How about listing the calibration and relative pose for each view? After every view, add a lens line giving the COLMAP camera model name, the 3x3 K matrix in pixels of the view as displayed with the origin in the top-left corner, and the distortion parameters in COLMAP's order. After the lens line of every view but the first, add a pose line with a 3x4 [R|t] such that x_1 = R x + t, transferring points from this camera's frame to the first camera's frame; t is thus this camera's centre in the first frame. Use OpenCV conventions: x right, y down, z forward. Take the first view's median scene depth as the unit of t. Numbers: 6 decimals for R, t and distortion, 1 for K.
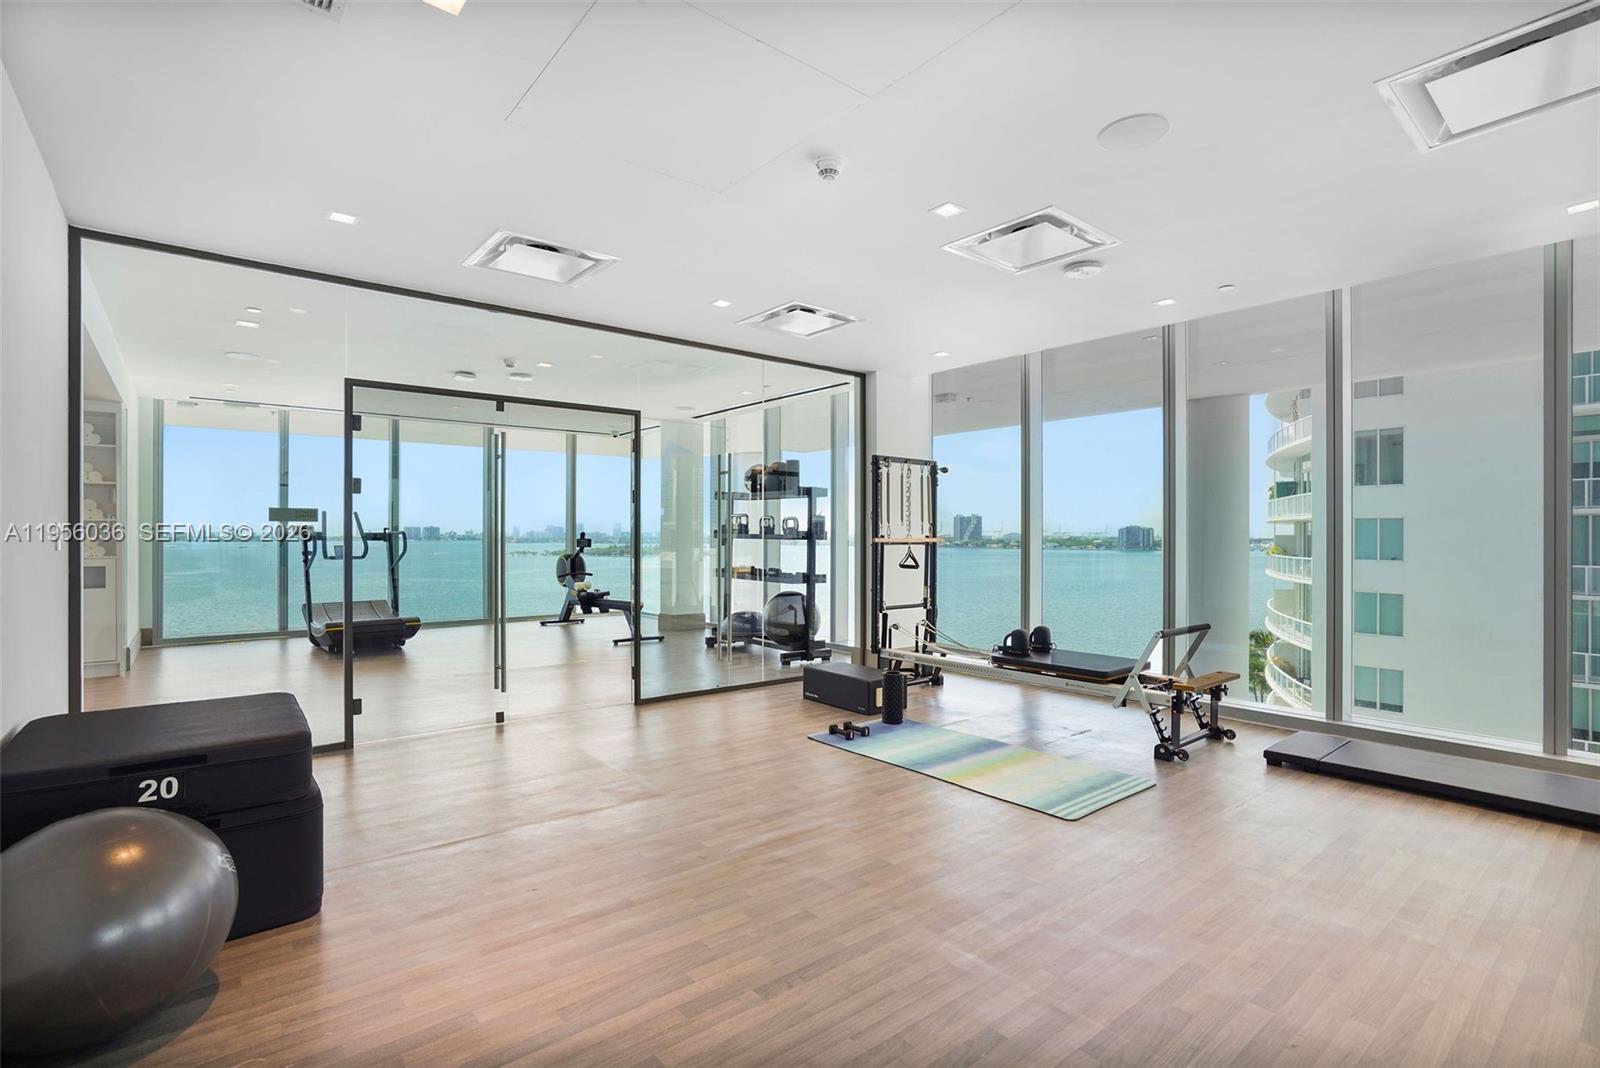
lens RADIAL K [[743.3, 0, 800.0], [0, 743.3, 534.0], [0, 0, 1]] dist [0.000346, -0.000014]
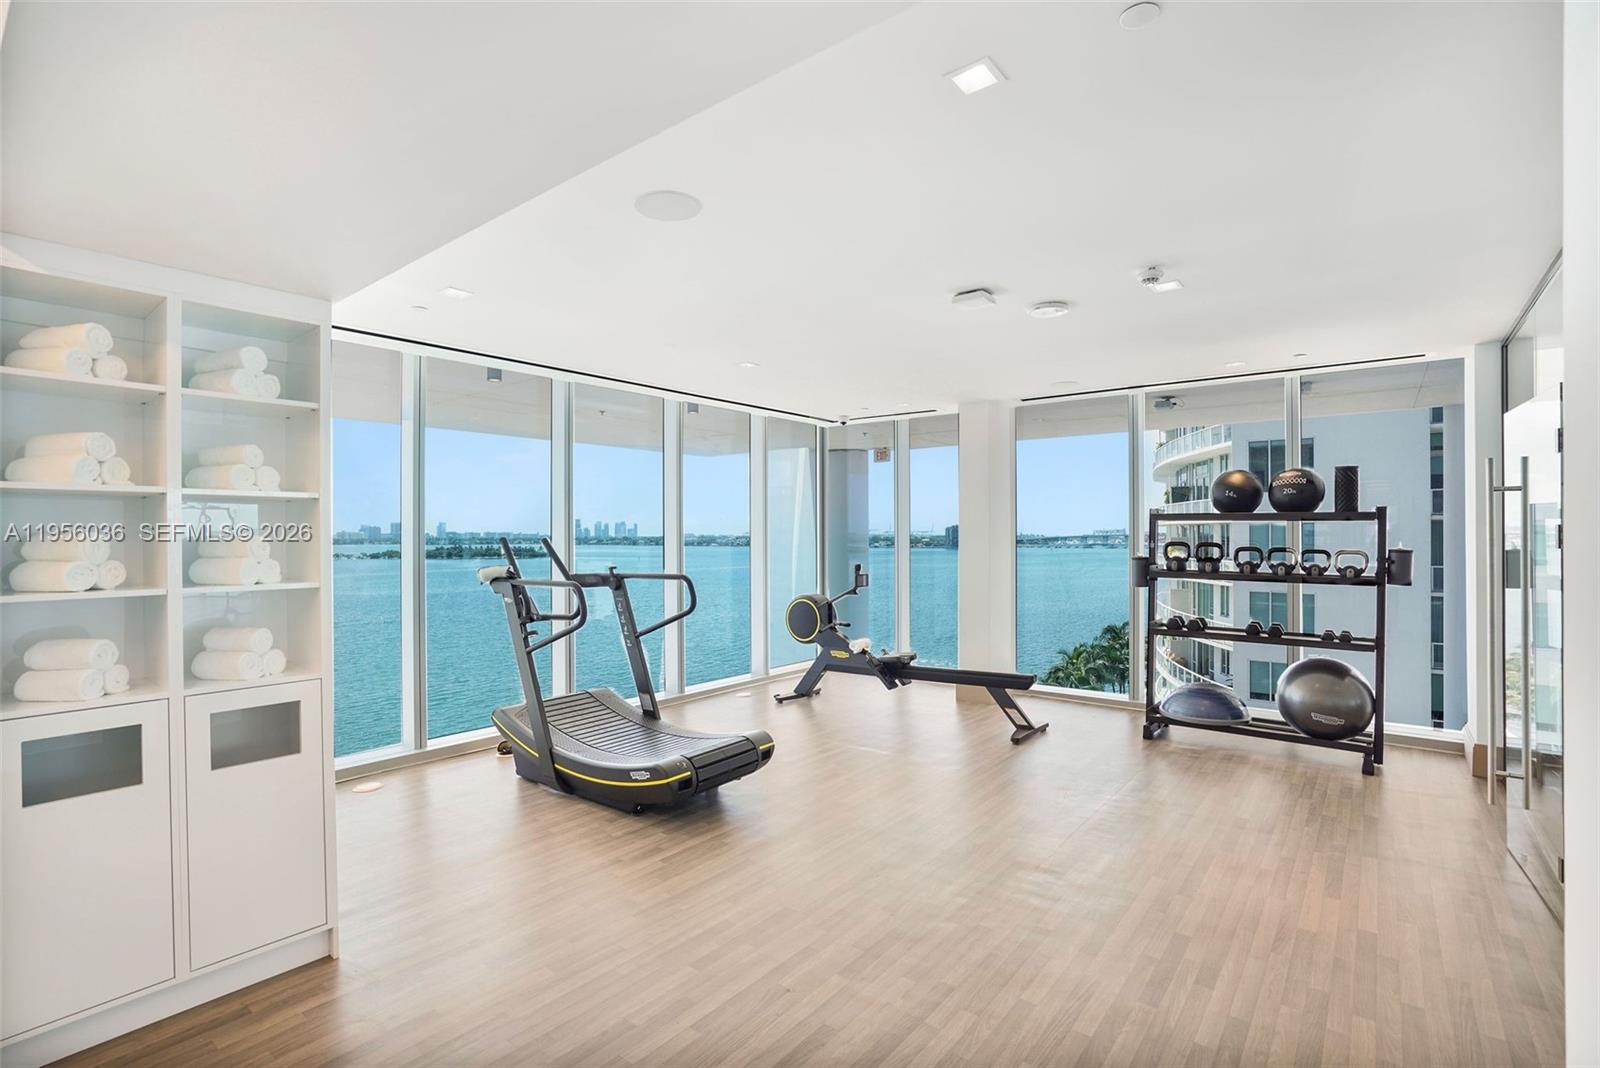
lens RADIAL K [[753.8, 0, 800.0], [0, 753.8, 534.0], [0, 0, 1]] dist [0.000743, 0.000082]
pose [[0.975999, -0.001992, 0.217766, -0.640078], [0.001764, 0.999998, 0.001241, -0.040270], [-0.217768, -0.000827, 0.976000, 0.453897]]
